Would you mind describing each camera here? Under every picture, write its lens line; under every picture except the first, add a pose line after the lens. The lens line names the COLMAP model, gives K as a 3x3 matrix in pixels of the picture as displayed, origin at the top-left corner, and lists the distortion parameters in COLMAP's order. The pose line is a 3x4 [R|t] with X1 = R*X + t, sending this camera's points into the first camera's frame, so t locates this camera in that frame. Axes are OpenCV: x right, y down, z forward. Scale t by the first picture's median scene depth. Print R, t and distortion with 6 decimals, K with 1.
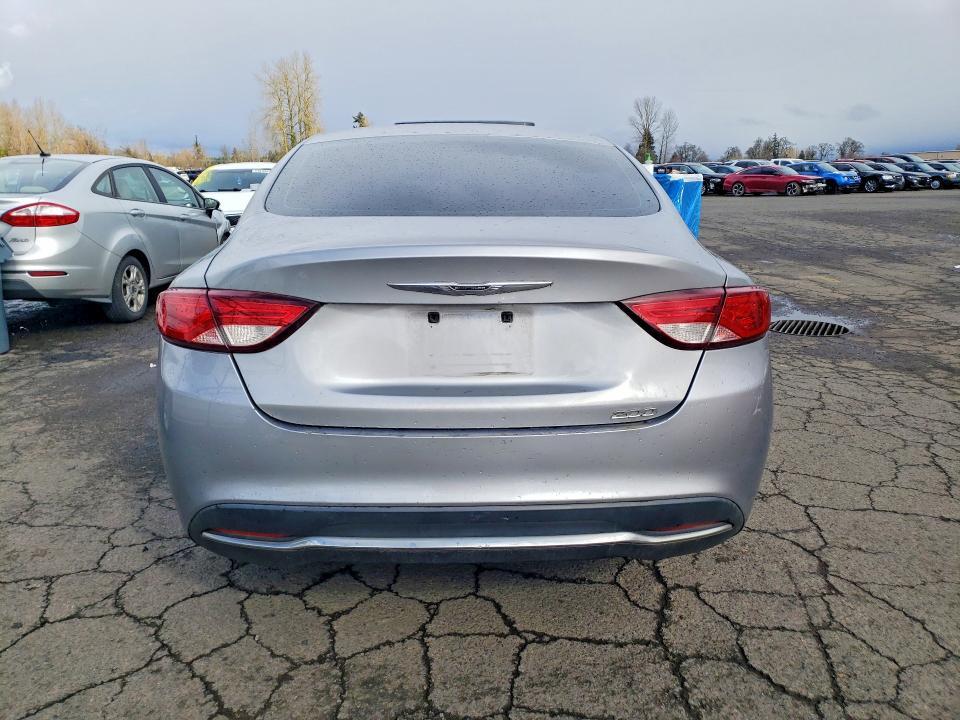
lens RADIAL K [[747.5, 0, 472.3], [0, 747.5, 355.8], [0, 0, 1]] dist [0.012886, 0.014440]
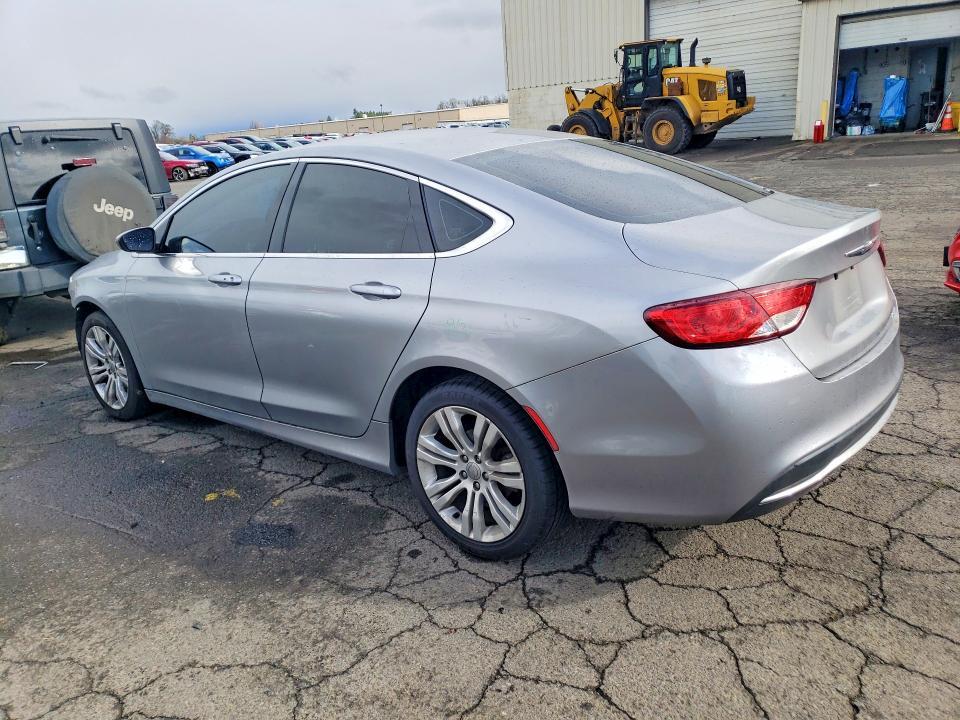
lens RADIAL K [[747.5, 0, 481.6], [0, 747.5, 361.6], [0, 0, 1]] dist [0.012886, 0.014440]
pose [[0.665530, -0.261546, 0.699044, -1.163493], [0.242450, 0.961557, 0.128939, -0.181507], [-0.705895, 0.083671, 0.703358, 0.402509]]
